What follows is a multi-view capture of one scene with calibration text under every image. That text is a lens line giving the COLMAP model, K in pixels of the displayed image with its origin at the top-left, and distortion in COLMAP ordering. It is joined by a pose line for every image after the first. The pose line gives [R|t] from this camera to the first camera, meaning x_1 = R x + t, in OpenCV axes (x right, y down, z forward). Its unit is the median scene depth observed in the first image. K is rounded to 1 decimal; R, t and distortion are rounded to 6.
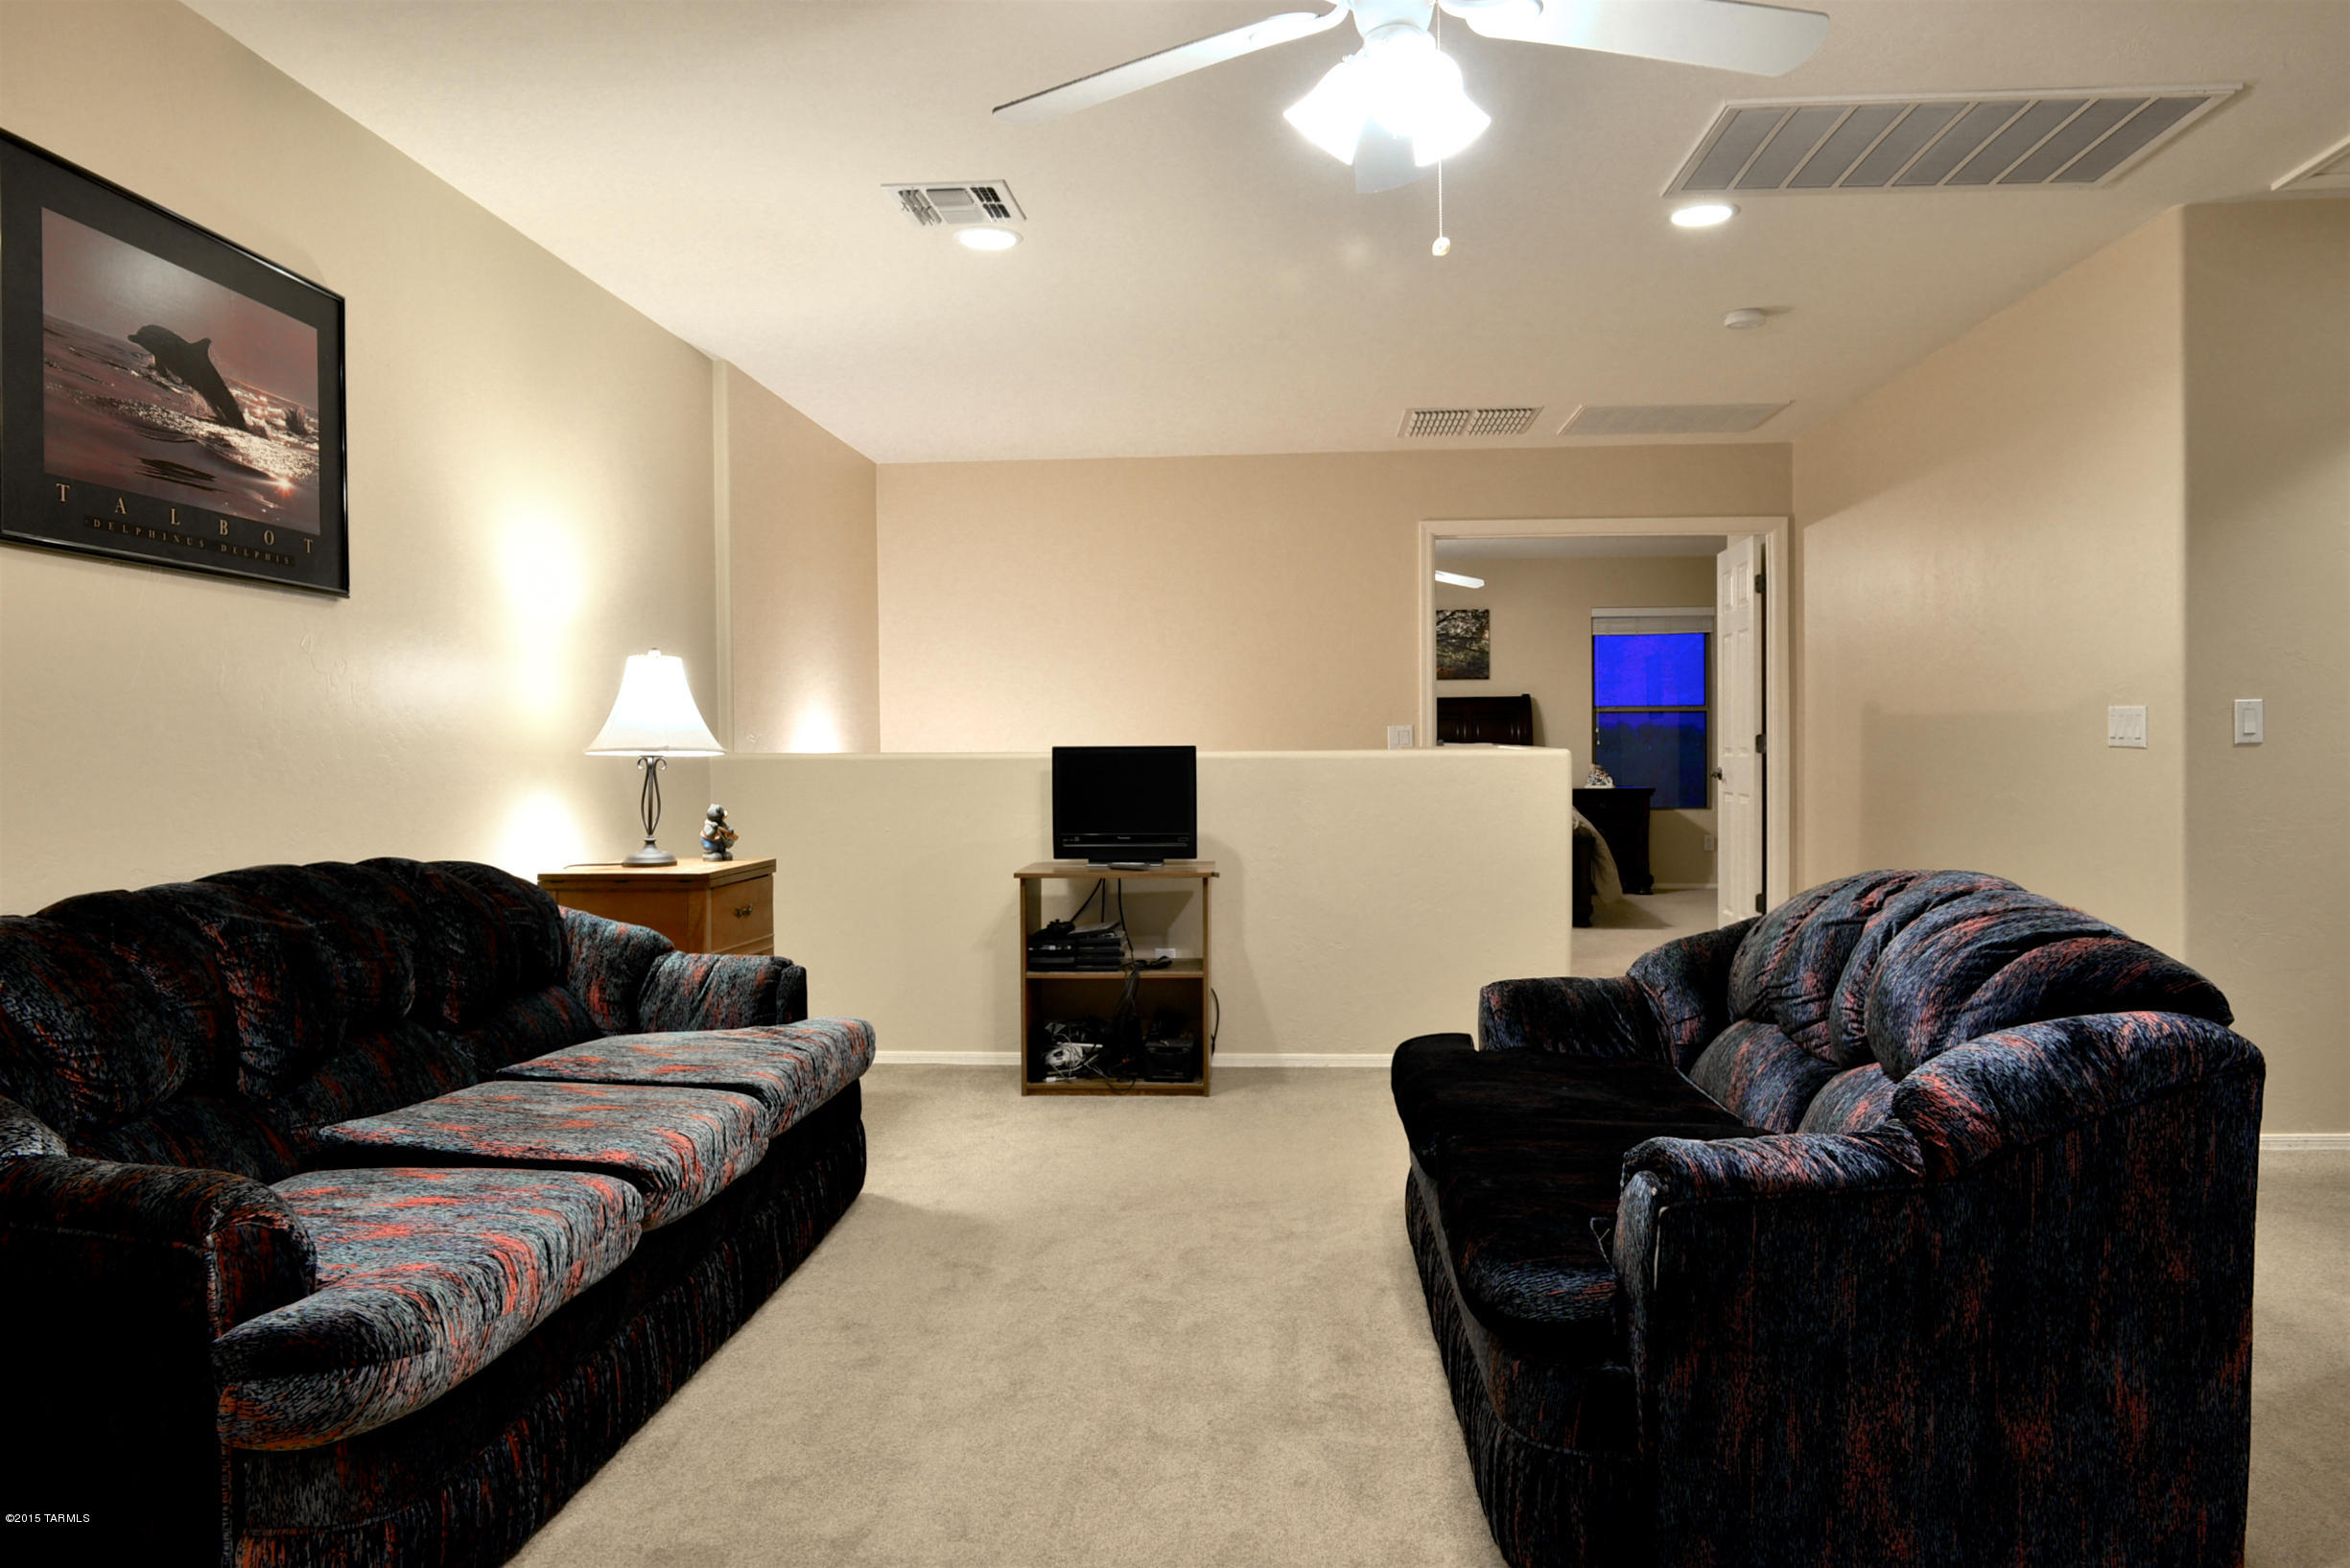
lens RADIAL K [[1605.6, 0, 1168.7], [0, 1605.6, 786.4], [0, 0, 1]] dist [0.006973, -0.000396]
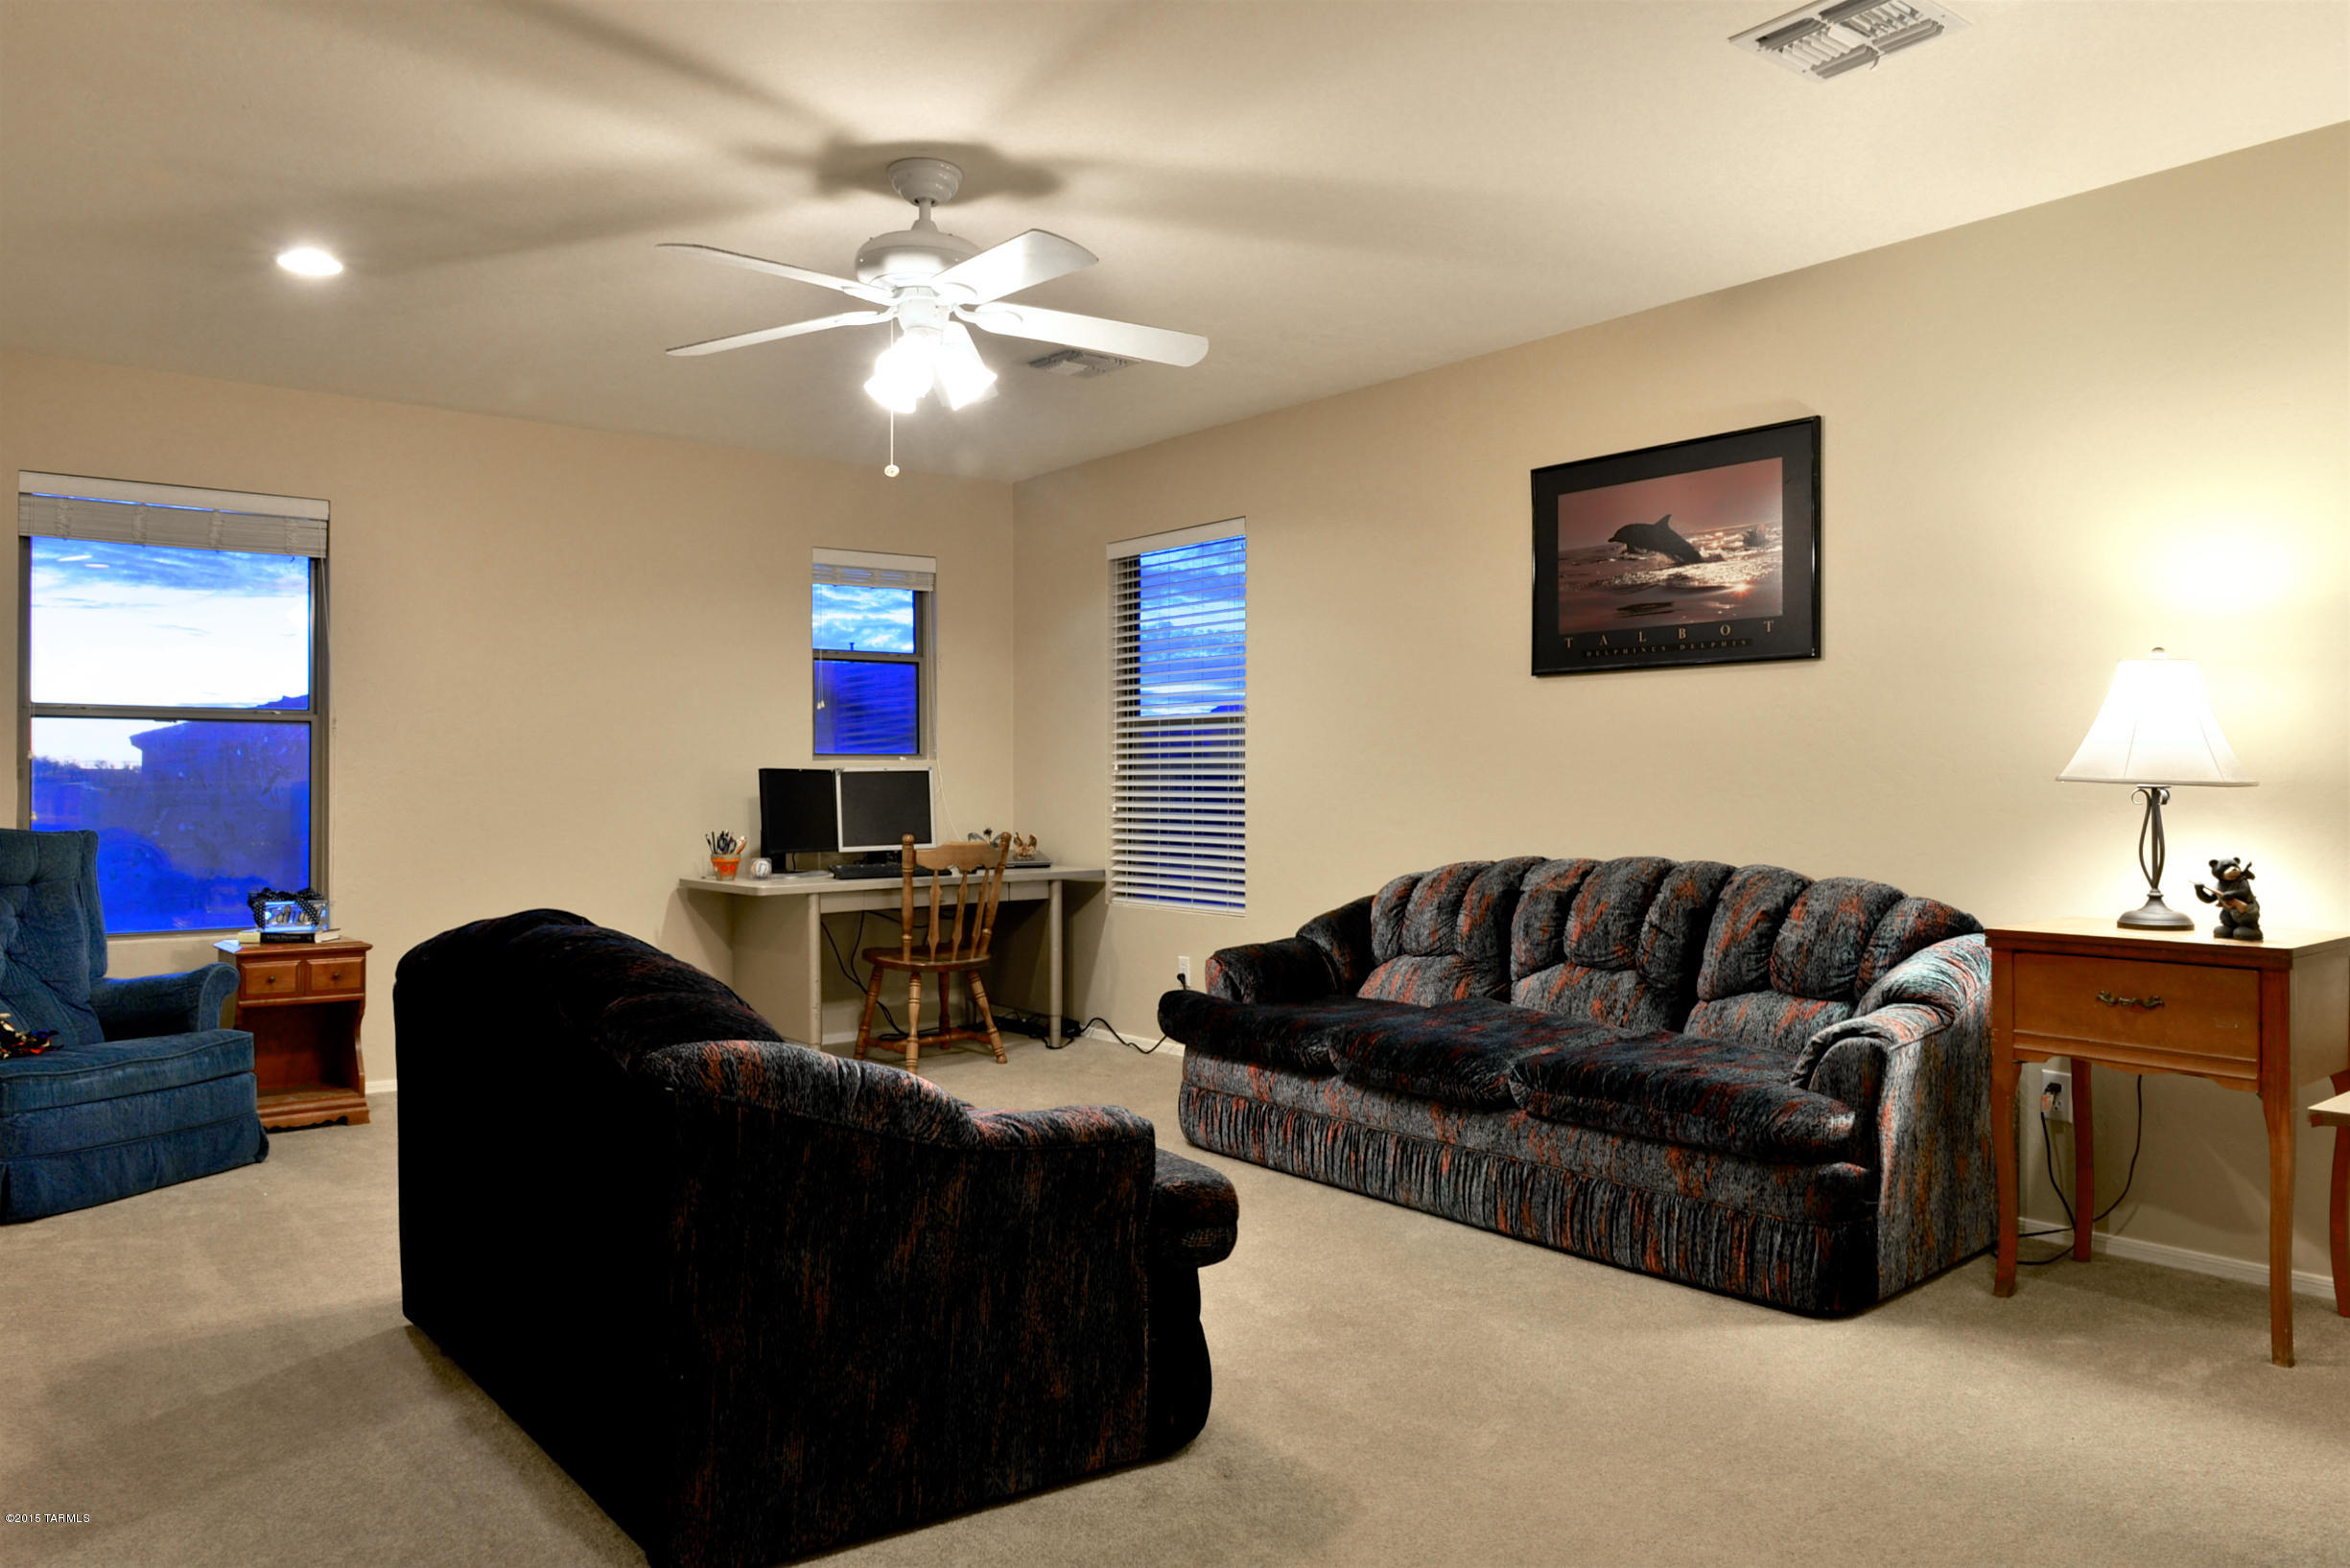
lens RADIAL K [[1605.6, 0, 1168.7], [0, 1605.6, 786.4], [0, 0, 1]] dist [0.006973, -0.000396]
pose [[-0.734315, 0.014983, -0.678644, 0.787201], [-0.003125, 0.999671, 0.025452, -0.053656], [0.678802, 0.020810, -0.734027, 1.768775]]
